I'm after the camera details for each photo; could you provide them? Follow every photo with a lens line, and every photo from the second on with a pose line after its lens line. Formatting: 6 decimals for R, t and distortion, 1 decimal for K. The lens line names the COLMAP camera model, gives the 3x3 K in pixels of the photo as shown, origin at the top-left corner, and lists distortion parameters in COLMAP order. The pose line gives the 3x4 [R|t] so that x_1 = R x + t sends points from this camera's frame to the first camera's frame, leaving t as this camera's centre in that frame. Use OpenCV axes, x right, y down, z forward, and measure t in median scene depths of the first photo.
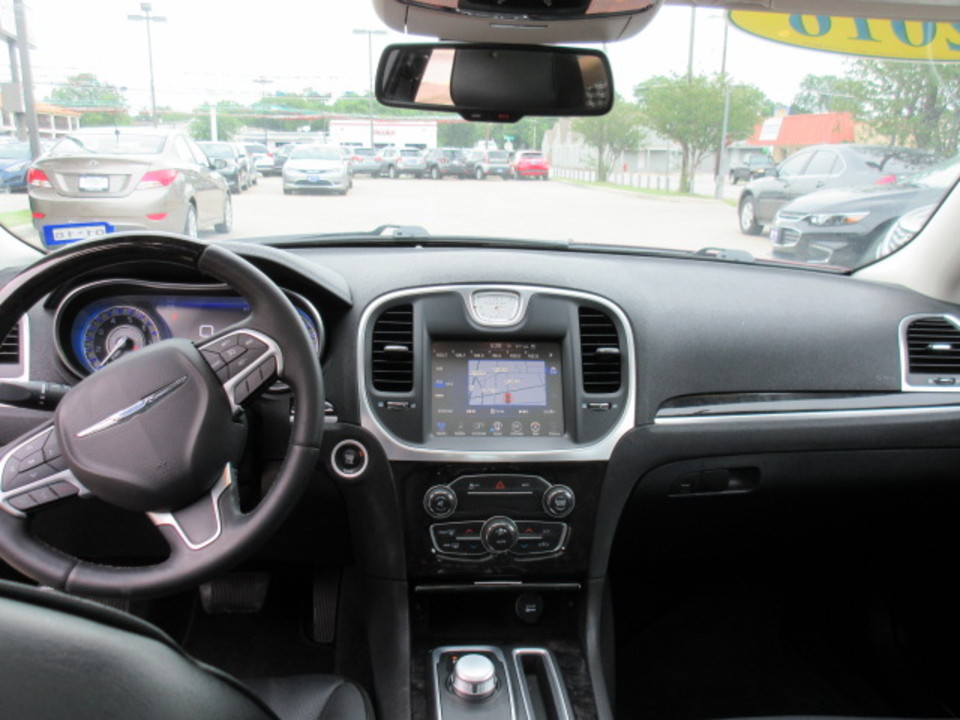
lens RADIAL K [[863.9, 0, 481.6], [0, 863.9, 362.3], [0, 0, 1]] dist [0.021483, -0.016816]
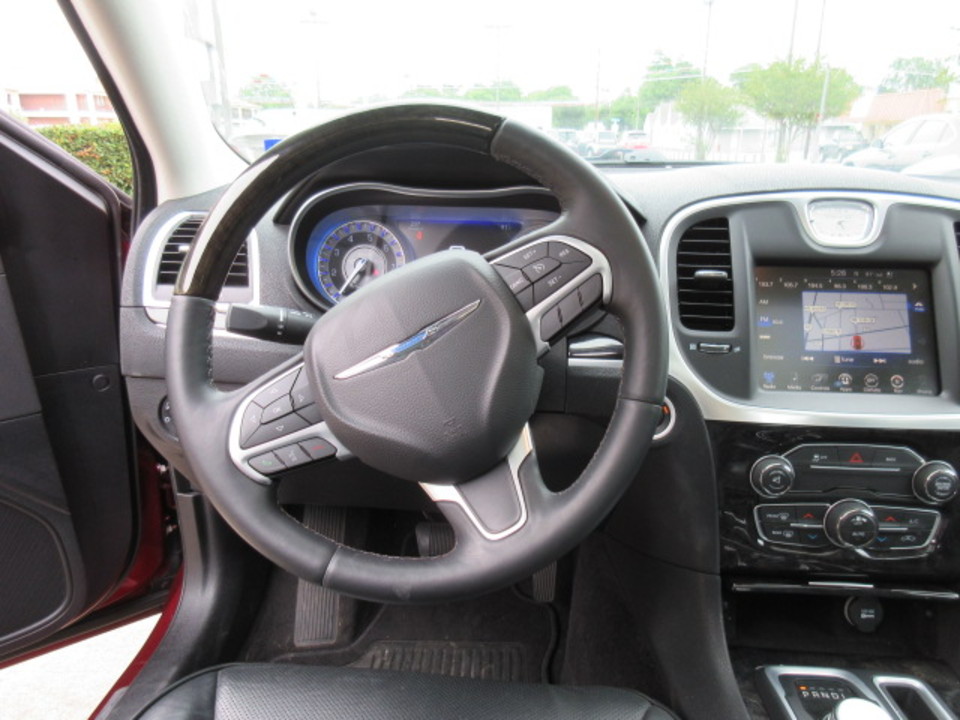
lens RADIAL K [[723.6, 0, 478.6], [0, 723.6, 359.9], [0, 0, 1]] dist [0.001222, -0.003202]
pose [[0.990084, 0.026960, -0.137868, -0.214585], [-0.018577, 0.997920, 0.061736, 0.024175], [0.139246, -0.058562, 0.988525, 0.336074]]
